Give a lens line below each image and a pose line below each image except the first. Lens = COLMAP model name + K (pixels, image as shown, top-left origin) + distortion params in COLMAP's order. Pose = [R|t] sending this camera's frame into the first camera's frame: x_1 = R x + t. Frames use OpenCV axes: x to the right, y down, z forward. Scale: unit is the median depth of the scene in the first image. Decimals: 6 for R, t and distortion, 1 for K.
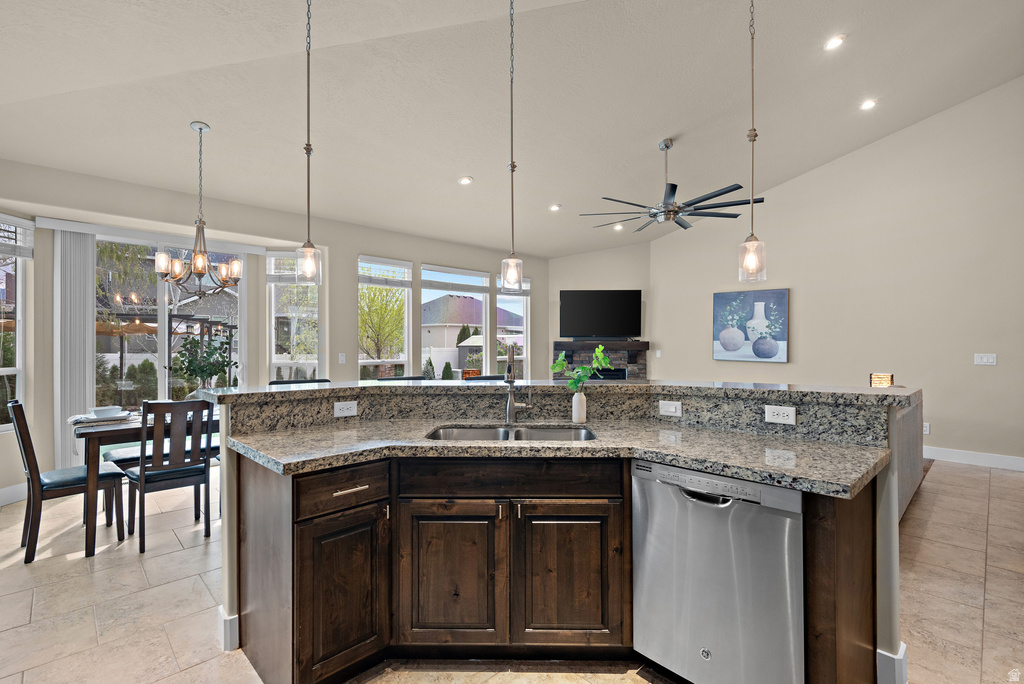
lens RADIAL K [[466.4, 0, 515.8], [0, 466.4, 348.0], [0, 0, 1]] dist [0.005829, 0.000428]
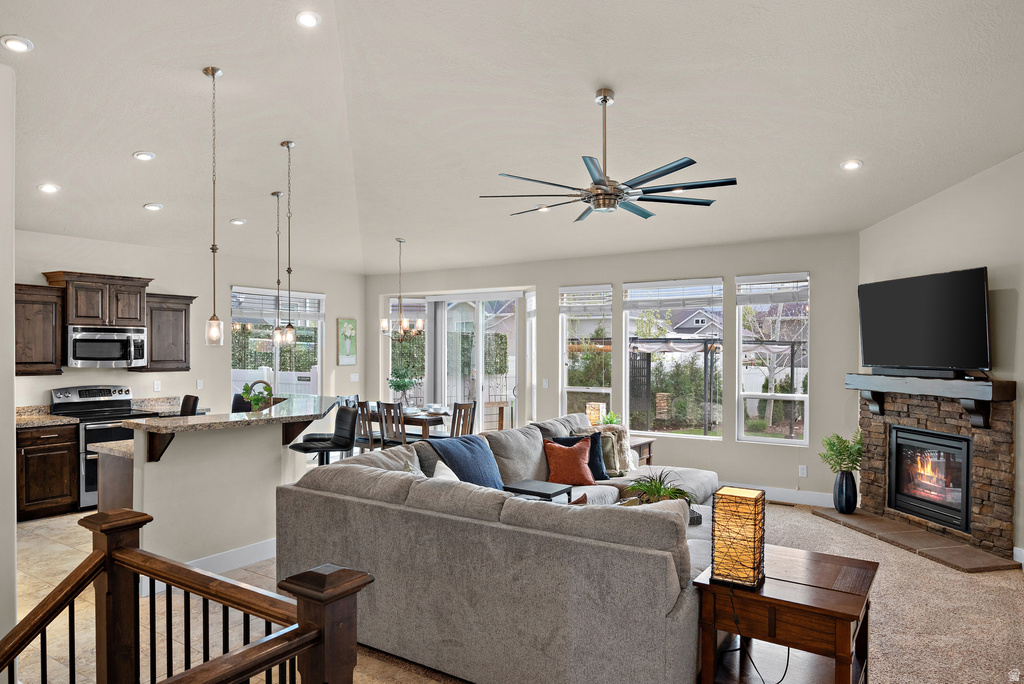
lens RADIAL K [[637.9, 0, 510.8], [0, 637.9, 355.7], [0, 0, 1]] dist [0.000074, 0.002271]
pose [[0.214105, 0.008279, -0.976776, 3.171566], [-0.009048, 0.999938, 0.006492, -0.155953], [0.976769, 0.007448, 0.214167, 1.732311]]
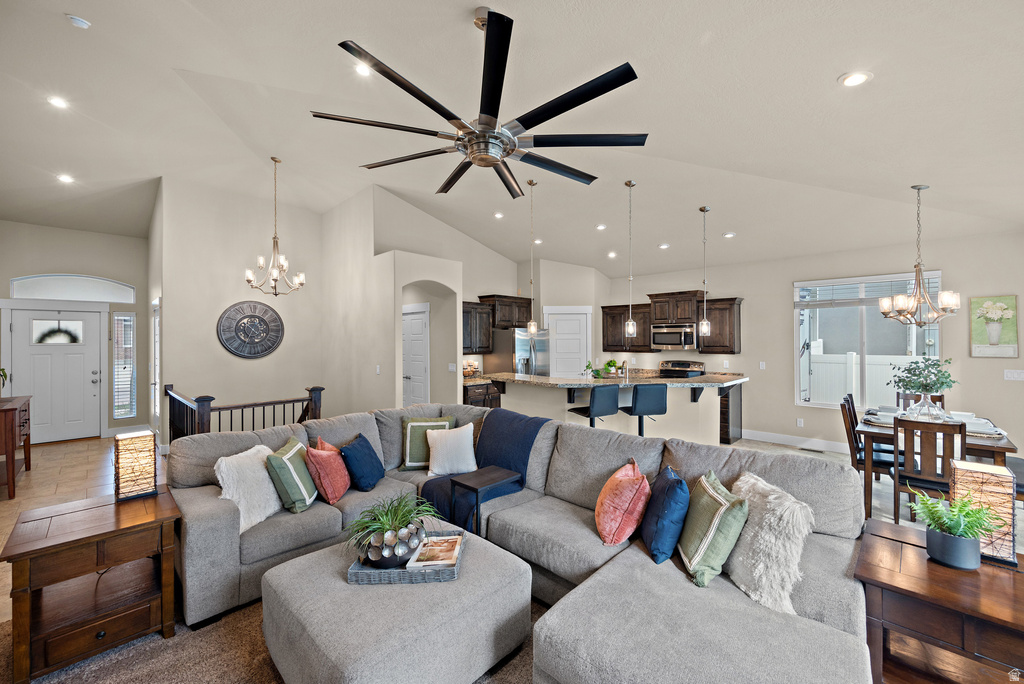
lens RADIAL K [[413.5, 0, 518.2], [0, 413.5, 341.2], [0, 0, 1]] dist [0.000772, -0.000157]
pose [[-0.998762, 0.003409, -0.049632, 0.832076], [0.002746, 0.999906, 0.013403, -0.175063], [0.049673, 0.013250, -0.998678, 3.913722]]
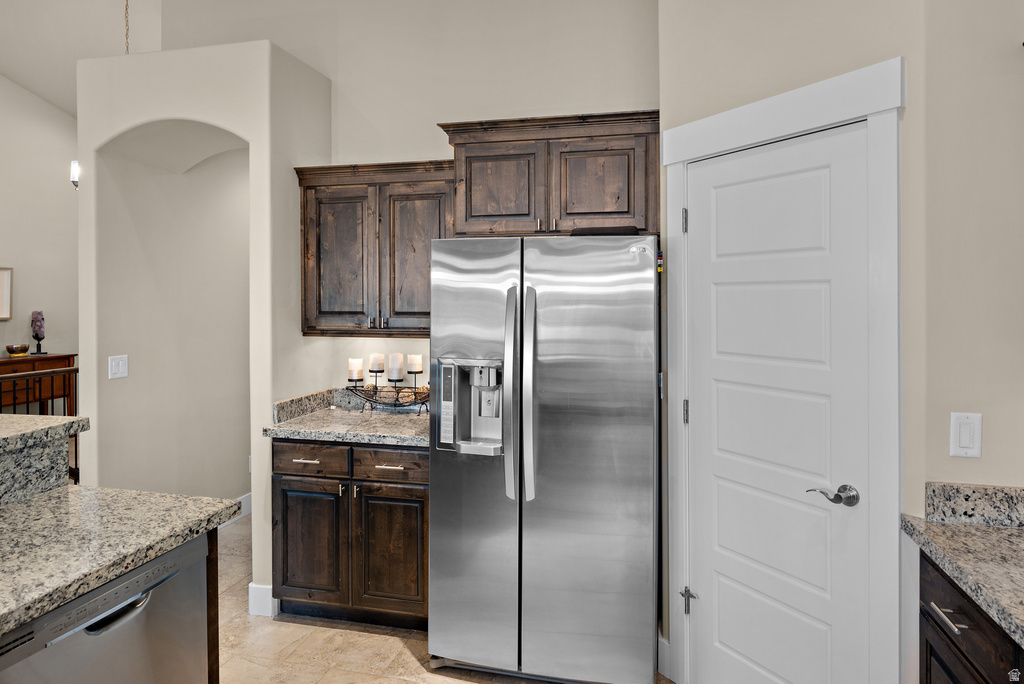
lens RADIAL K [[637.9, 0, 513.3], [0, 637.9, 301.4], [0, 0, 1]] dist [0.000074, 0.002271]
pose [[-0.533126, -0.004132, 0.846026, -0.586245], [0.004893, 0.999956, 0.007968, -0.117298], [-0.846022, 0.008388, -0.533083, 0.868787]]
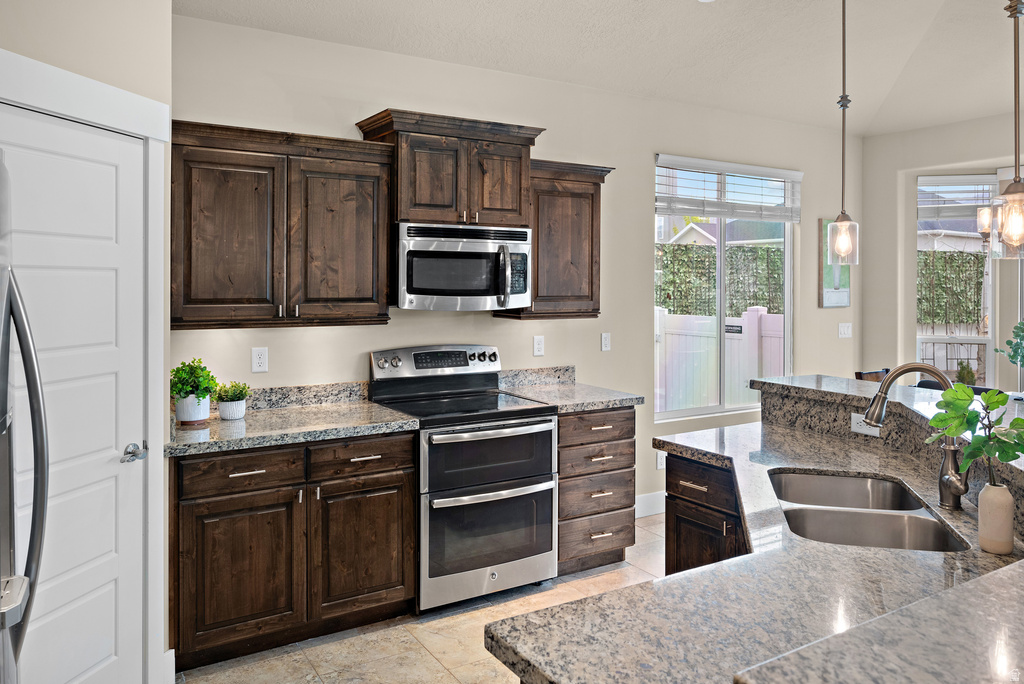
lens RADIAL K [[731.3, 0, 513.3], [0, 731.3, 288.4], [0, 0, 1]] dist [-0.009789, 0.000390]
pose [[-0.214912, 0.003320, -0.976628, 1.168355], [-0.009051, 0.999945, 0.005391, -0.118124], [0.976591, 0.009998, -0.214870, 0.869876]]
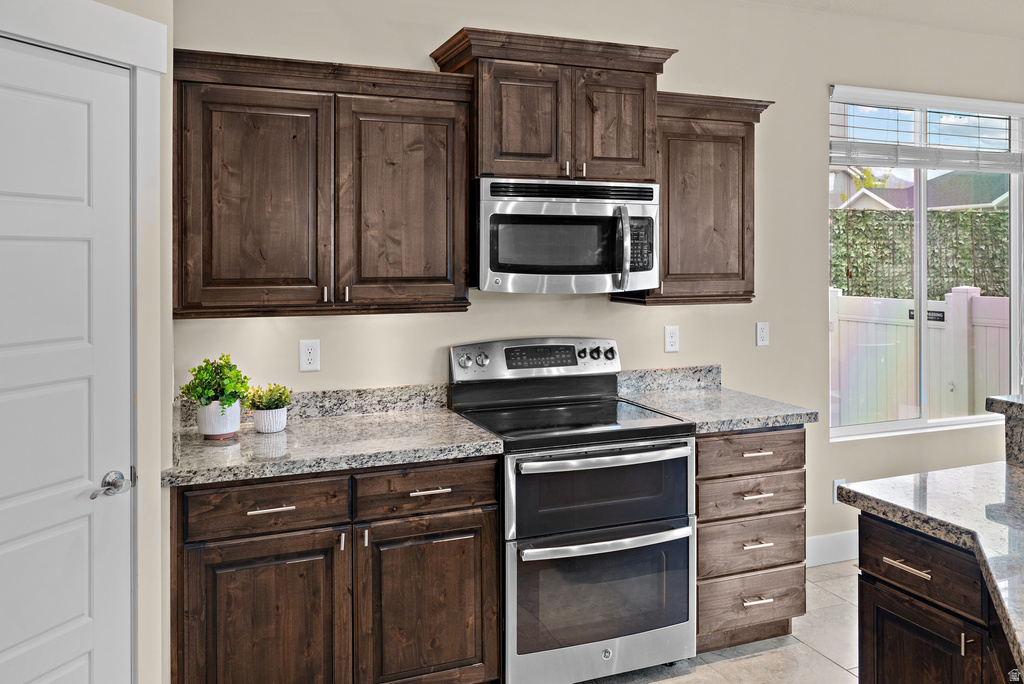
lens RADIAL K [[792.6, 0, 514.2], [0, 792.6, 262.8], [0, 0, 1]] dist [-0.007472, 0.007125]
pose [[-0.382150, 0.001753, -0.924099, 0.807047], [-0.003741, 0.999987, 0.003444, -0.114397], [0.924093, 0.004773, -0.382138, 0.832672]]
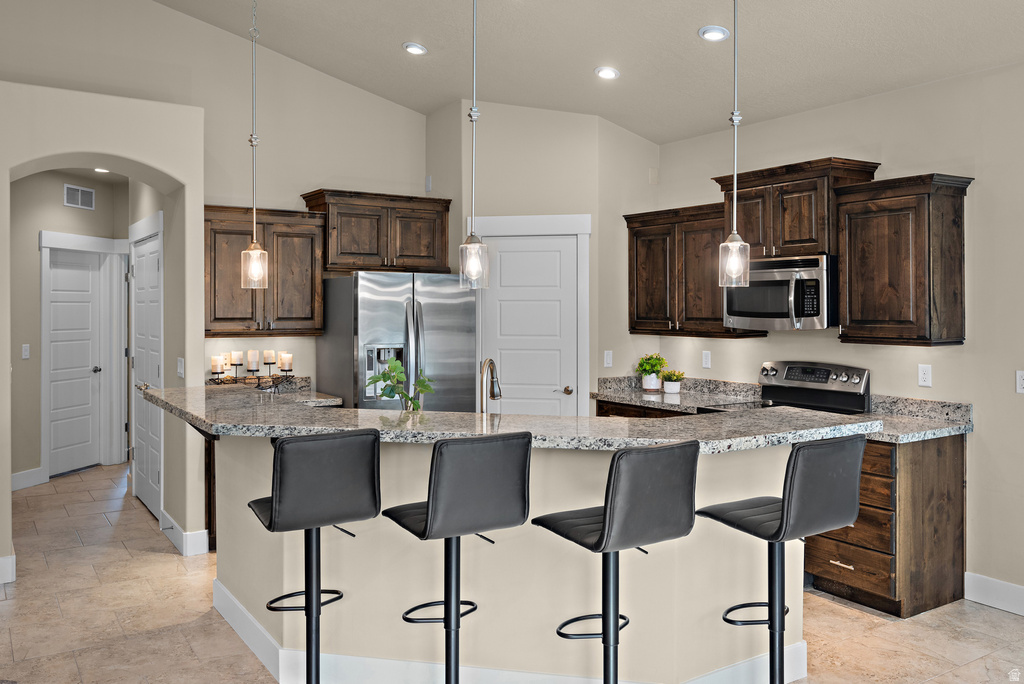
lens RADIAL K [[837.8, 0, 527.7], [0, 837.8, 321.5], [0, 0, 1]] dist [-0.002229, -0.002948]
pose [[-0.983964, -0.005328, 0.178288, -0.426427], [-0.000805, 0.999676, 0.025432, -0.141453], [-0.178366, 0.024881, -0.983650, 3.056240]]
